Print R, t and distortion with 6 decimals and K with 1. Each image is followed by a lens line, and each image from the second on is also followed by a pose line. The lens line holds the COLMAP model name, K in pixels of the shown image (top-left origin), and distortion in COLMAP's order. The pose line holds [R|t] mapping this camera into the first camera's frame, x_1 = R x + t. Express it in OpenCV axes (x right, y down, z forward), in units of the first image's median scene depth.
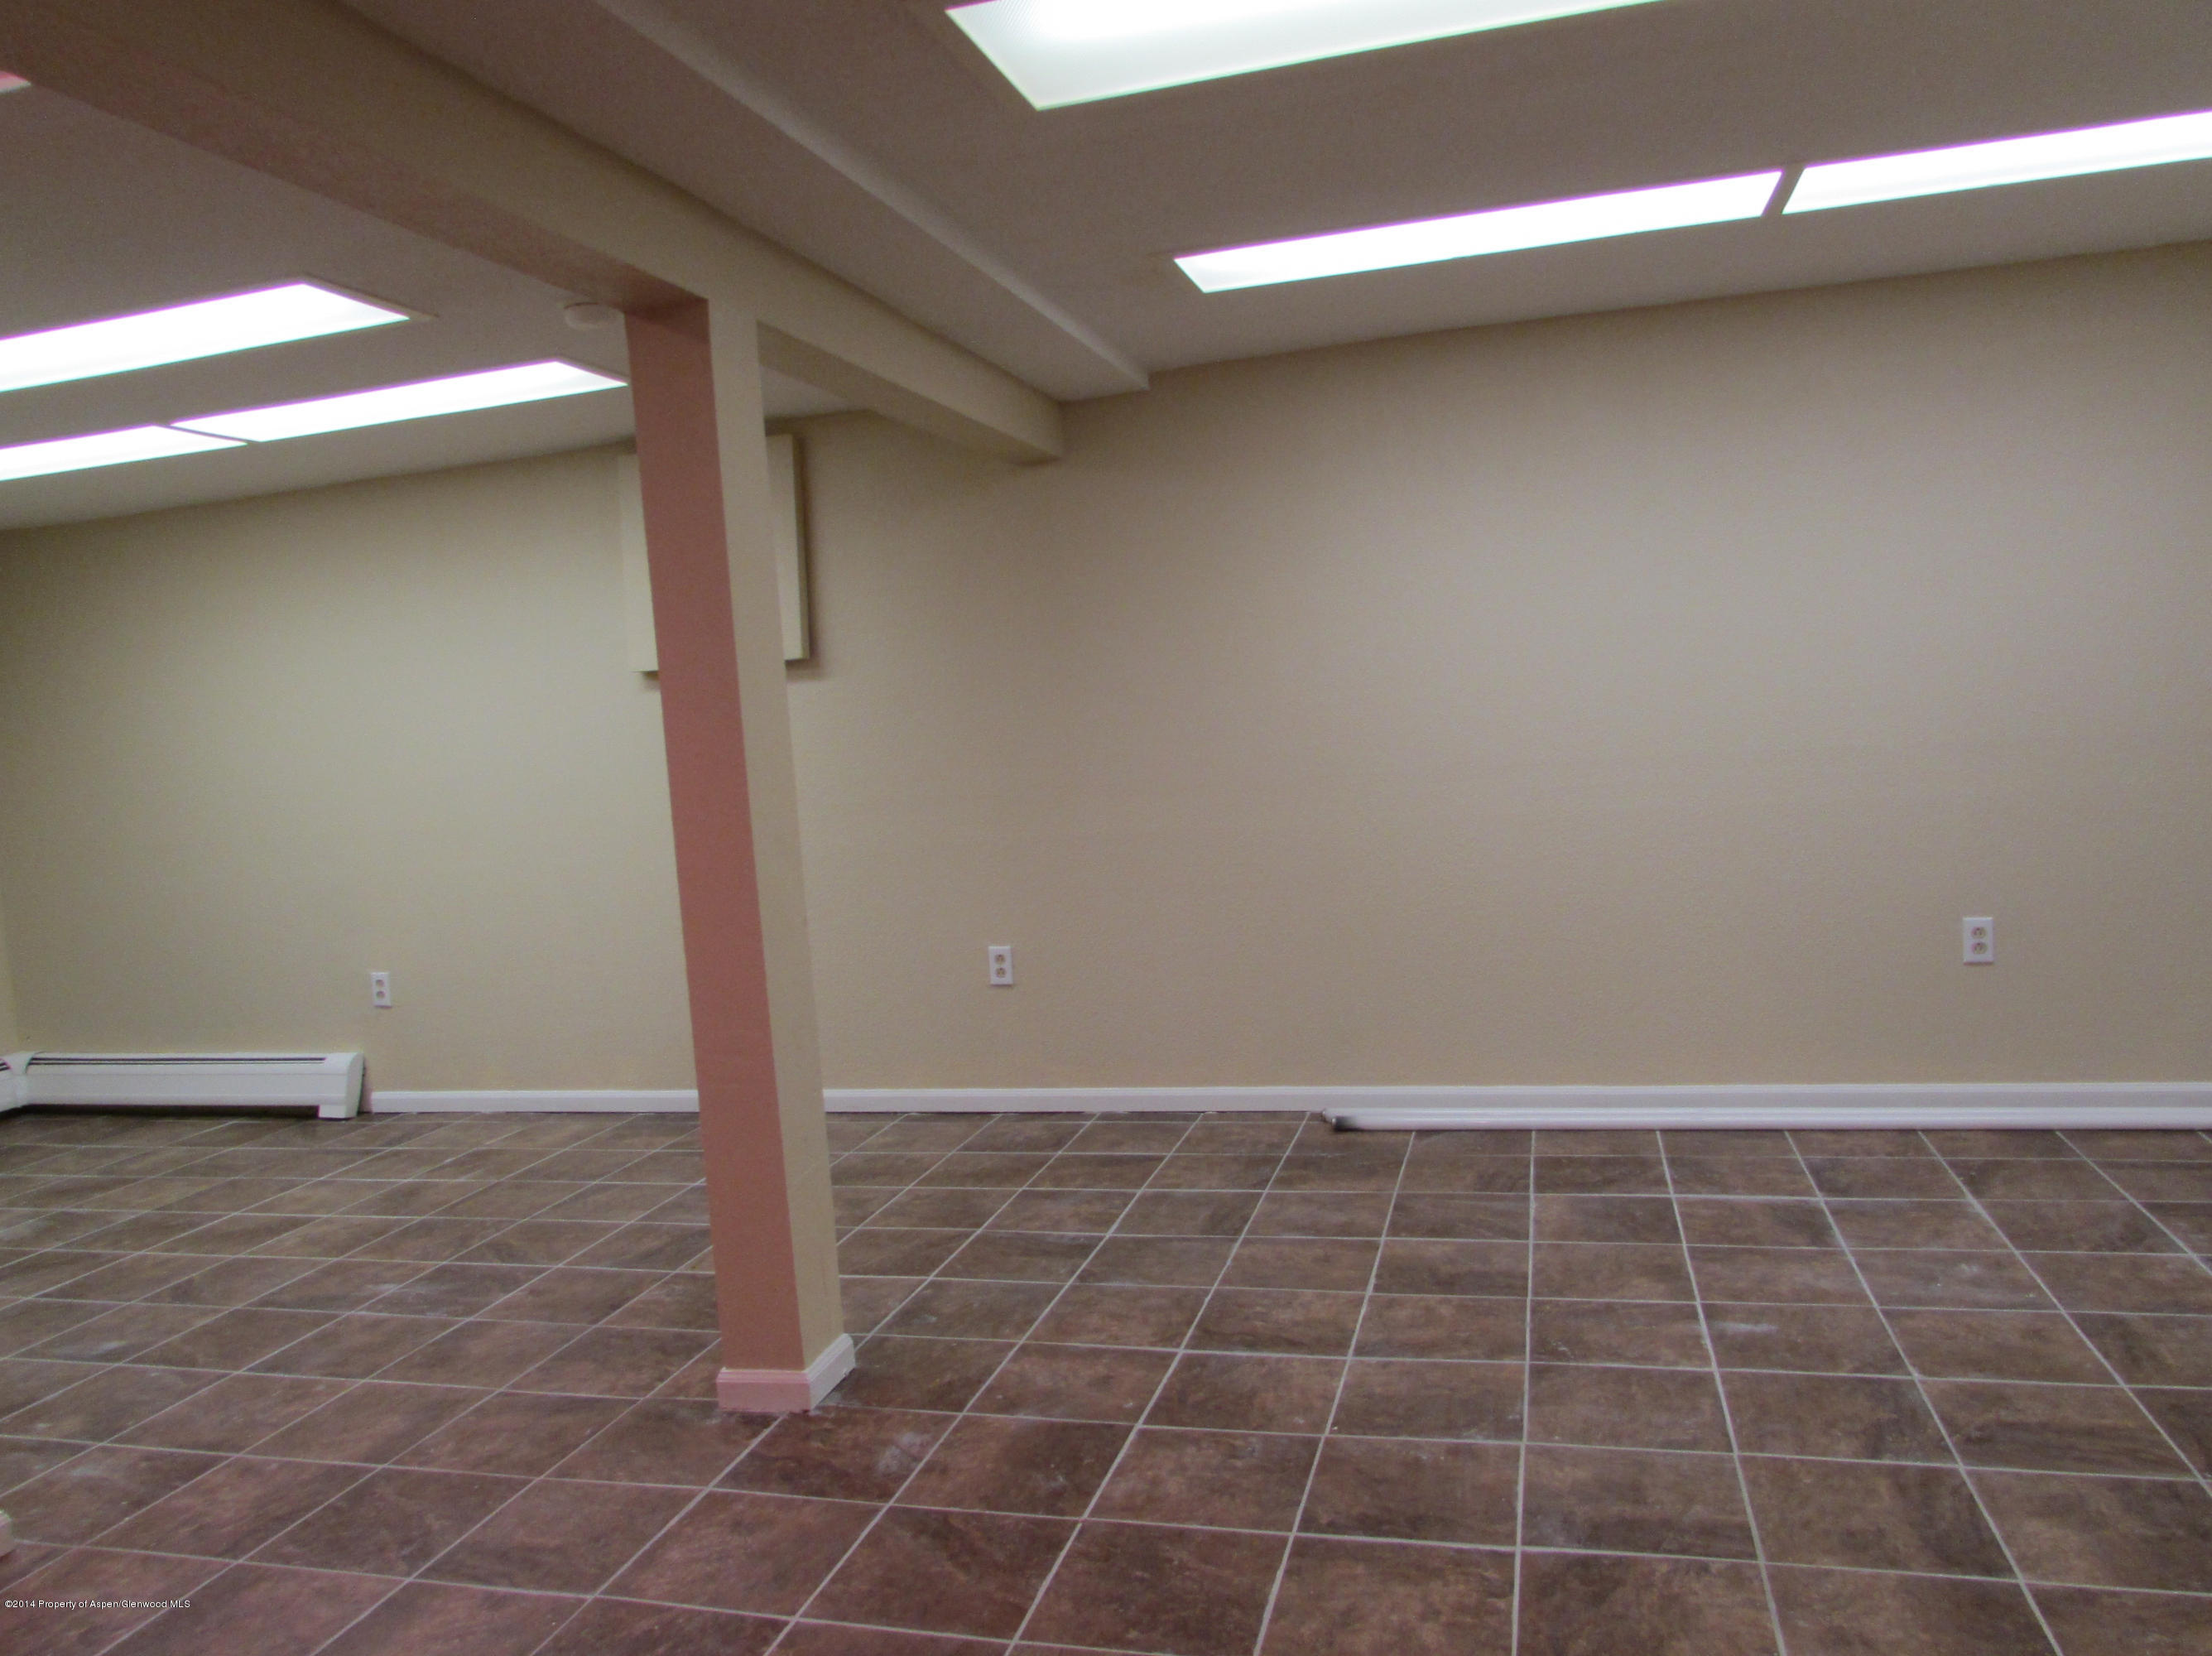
lens RADIAL K [[1591.2, 0, 1107.1], [0, 1591.2, 831.0], [0, 0, 1]] dist [-0.016630, 0.004615]
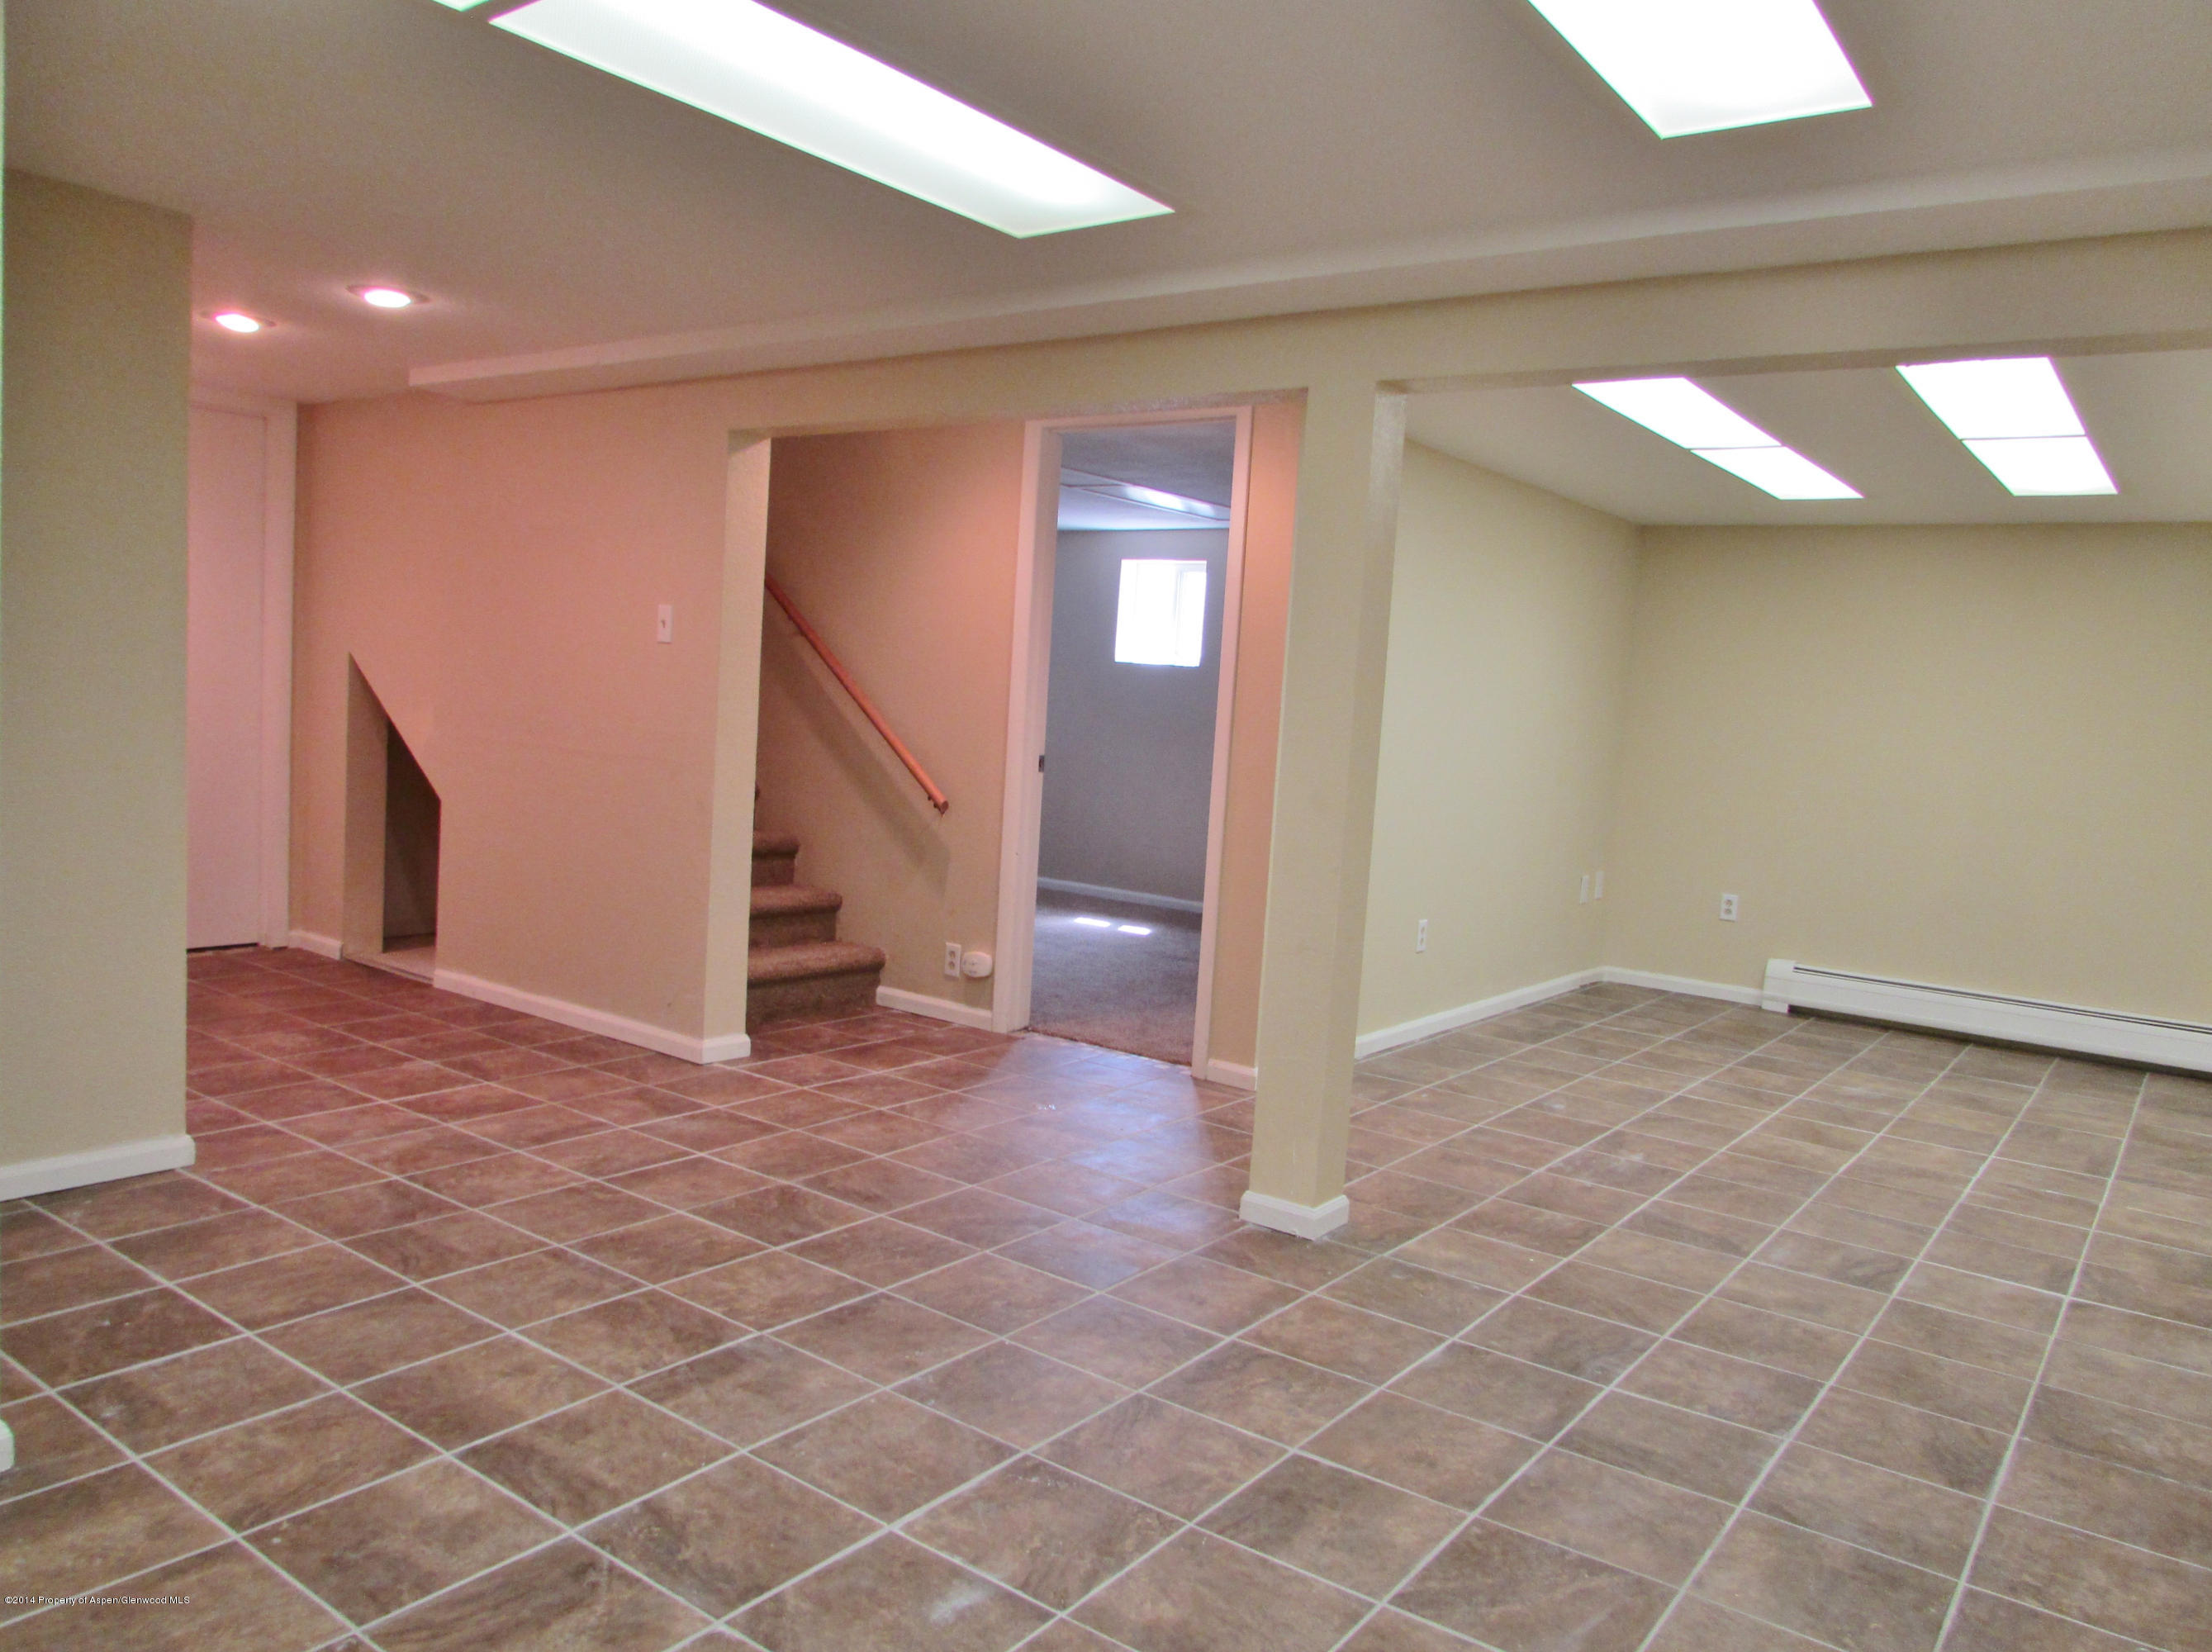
lens RADIAL K [[1591.1, 0, 1106.1], [0, 1591.1, 828.0], [0, 0, 1]] dist [-0.016630, 0.004615]
pose [[-0.363645, 0.127741, -0.922737, 0.944612], [-0.108244, 0.978049, 0.178056, -0.163244], [0.925227, 0.164630, -0.341836, 1.175827]]
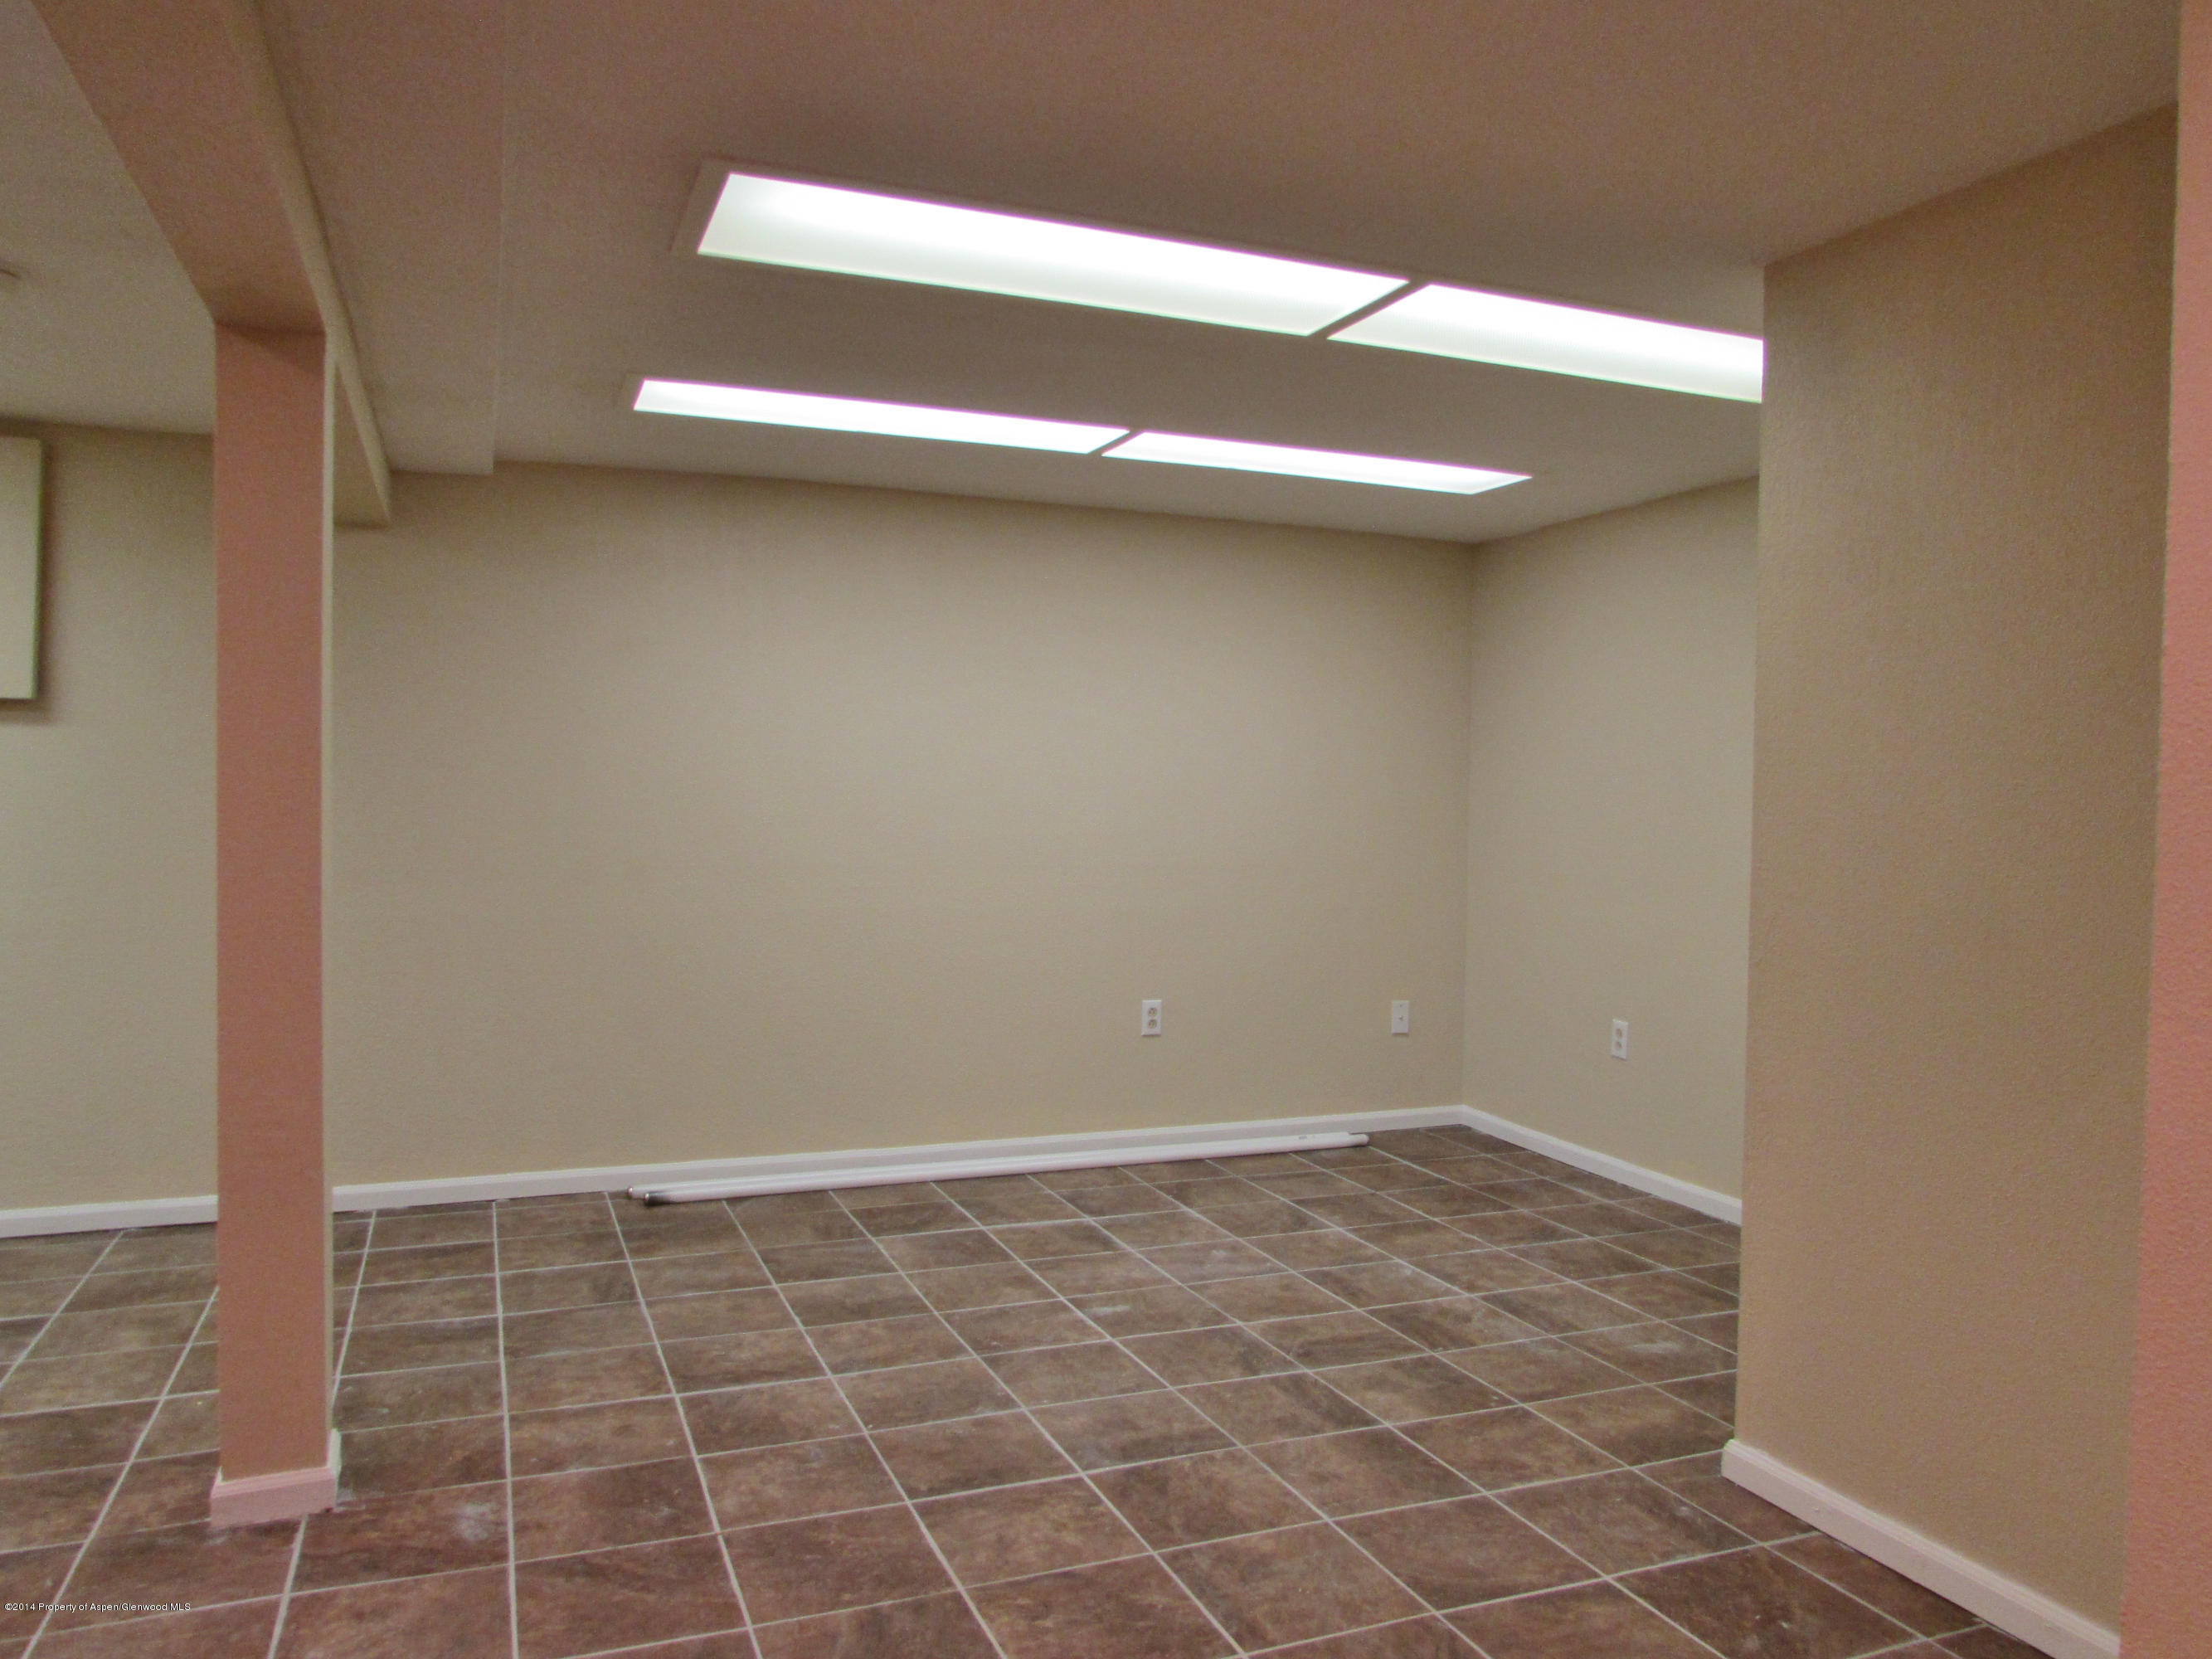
lens RADIAL K [[1591.2, 0, 1096.4], [0, 1591.2, 831.1], [0, 0, 1]] dist [-0.016630, 0.004615]
pose [[0.795071, 0.066350, 0.602876, -0.379101], [-0.021680, 0.996472, -0.081077, 0.030015], [-0.606128, 0.051392, 0.793705, -0.030761]]
